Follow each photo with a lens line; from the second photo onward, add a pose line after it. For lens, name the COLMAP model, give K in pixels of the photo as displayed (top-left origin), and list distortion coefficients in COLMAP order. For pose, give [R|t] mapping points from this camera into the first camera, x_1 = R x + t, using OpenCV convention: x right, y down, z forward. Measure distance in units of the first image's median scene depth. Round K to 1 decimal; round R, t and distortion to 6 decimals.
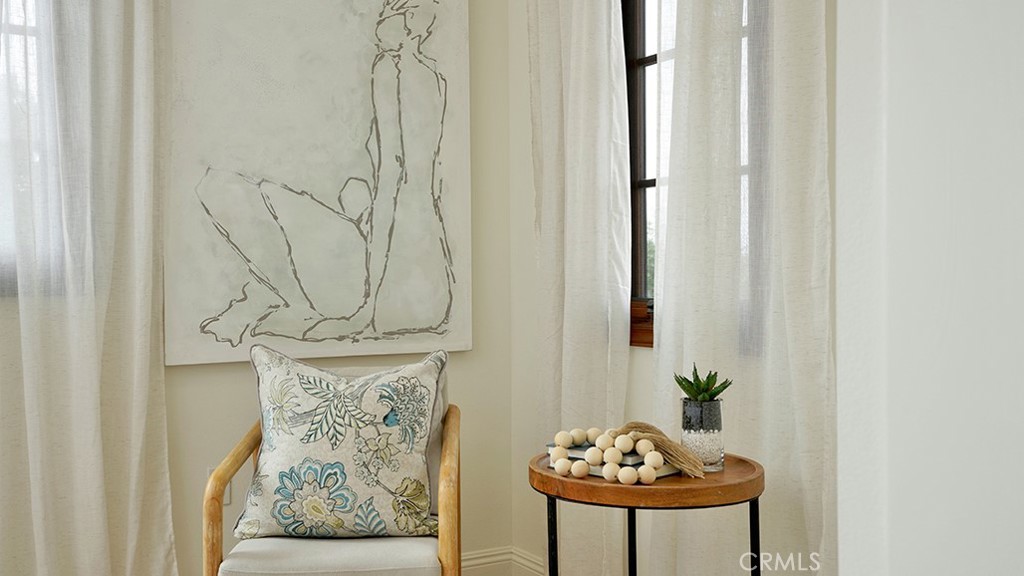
lens RADIAL K [[1019.1, 0, 512.0], [0, 1019.1, 288.0], [0, 0, 1]] dist [0.000038, 0.000339]
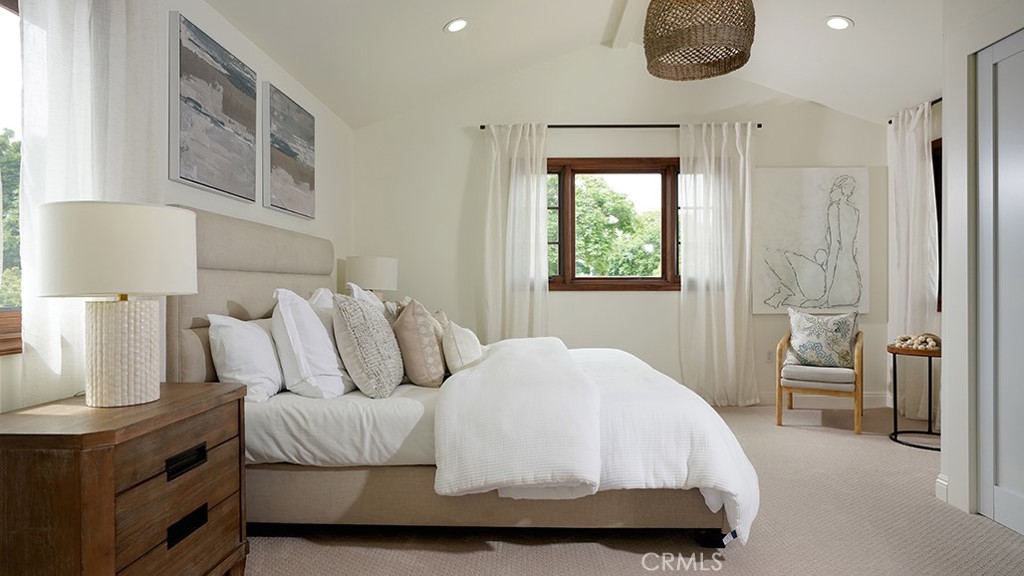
lens RADIAL K [[615.9, 0, 512.0], [0, 615.9, 288.0], [0, 0, 1]] dist [-0.003708, 0.000067]
pose [[0.837701, 0.008678, -0.546061, 0.071431], [-0.009346, 0.999955, 0.001553, 0.003101], [0.546050, 0.003803, 0.837744, -1.080831]]
